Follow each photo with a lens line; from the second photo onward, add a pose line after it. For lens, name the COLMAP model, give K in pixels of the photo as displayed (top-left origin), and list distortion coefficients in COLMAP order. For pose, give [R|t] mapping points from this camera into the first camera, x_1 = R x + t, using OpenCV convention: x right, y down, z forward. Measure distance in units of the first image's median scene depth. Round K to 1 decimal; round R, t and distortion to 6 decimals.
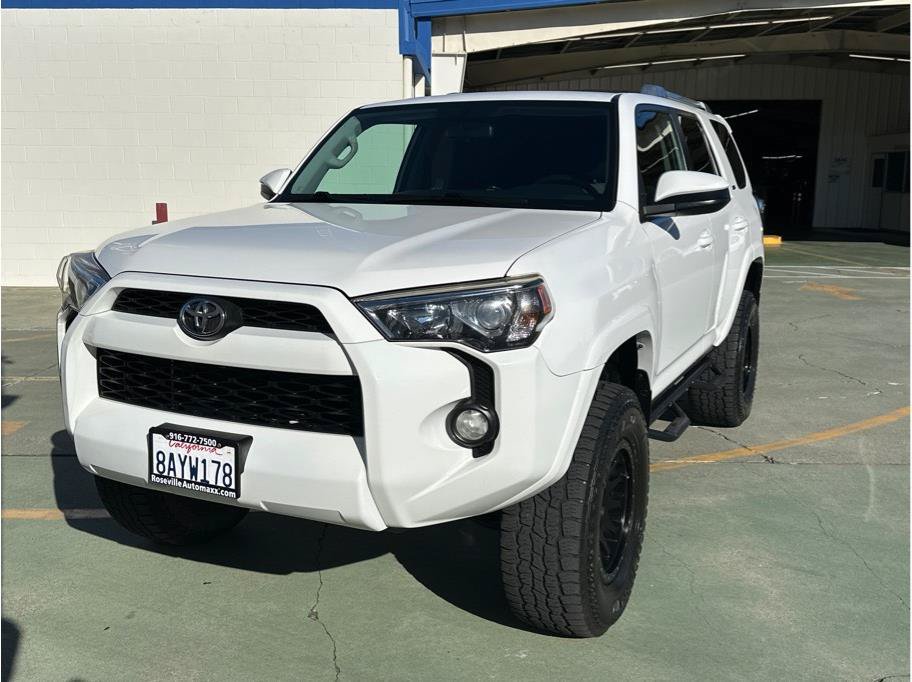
lens RADIAL K [[914.3, 0, 455.6], [0, 914.3, 344.8], [0, 0, 1]] dist [0.077820, -0.018128]
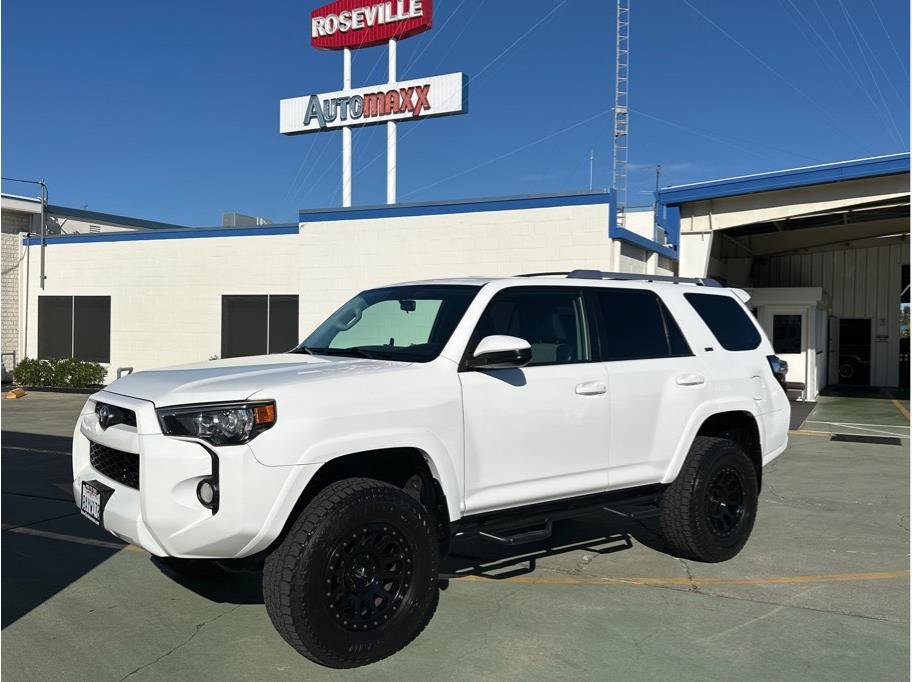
lens RADIAL K [[815.3, 0, 456.0], [0, 815.3, 345.6], [0, 0, 1]] dist [0.191308, -0.401957]
pose [[0.903928, 0.012733, -0.427495, 0.950958], [-0.084173, 0.985303, -0.148634, 0.013996], [0.419319, 0.170338, 0.891715, -0.128209]]
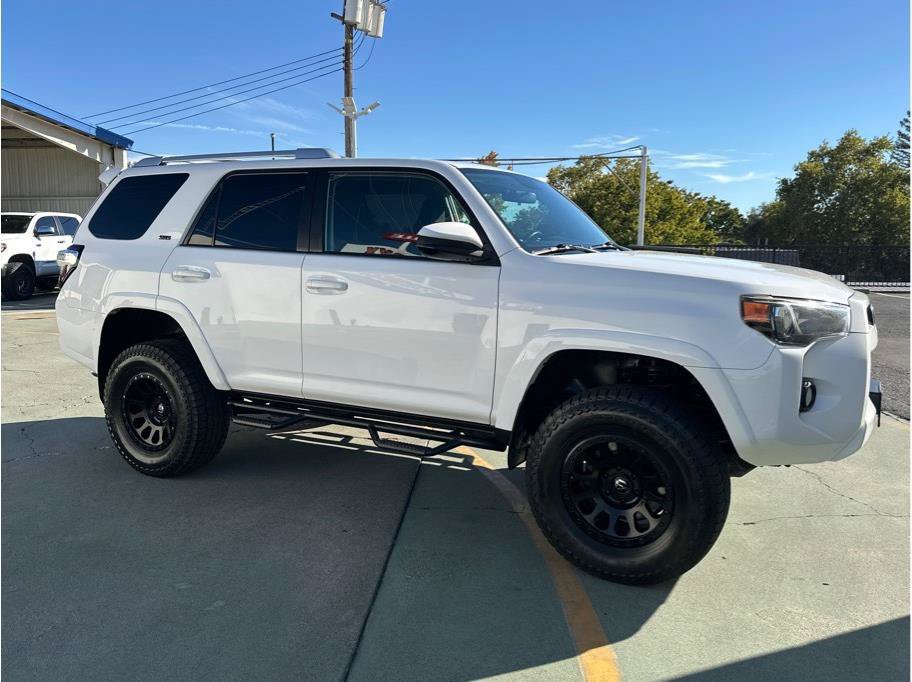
lens RADIAL K [[736.2, 0, 456.0], [0, 736.2, 341.0], [0, 0, 1]] dist [0.105977, -0.144906]
pose [[0.051869, -0.141806, 0.988535, -1.602650], [0.174517, 0.975923, 0.130839, -0.283075], [-0.983287, 0.165729, 0.075368, 1.594605]]
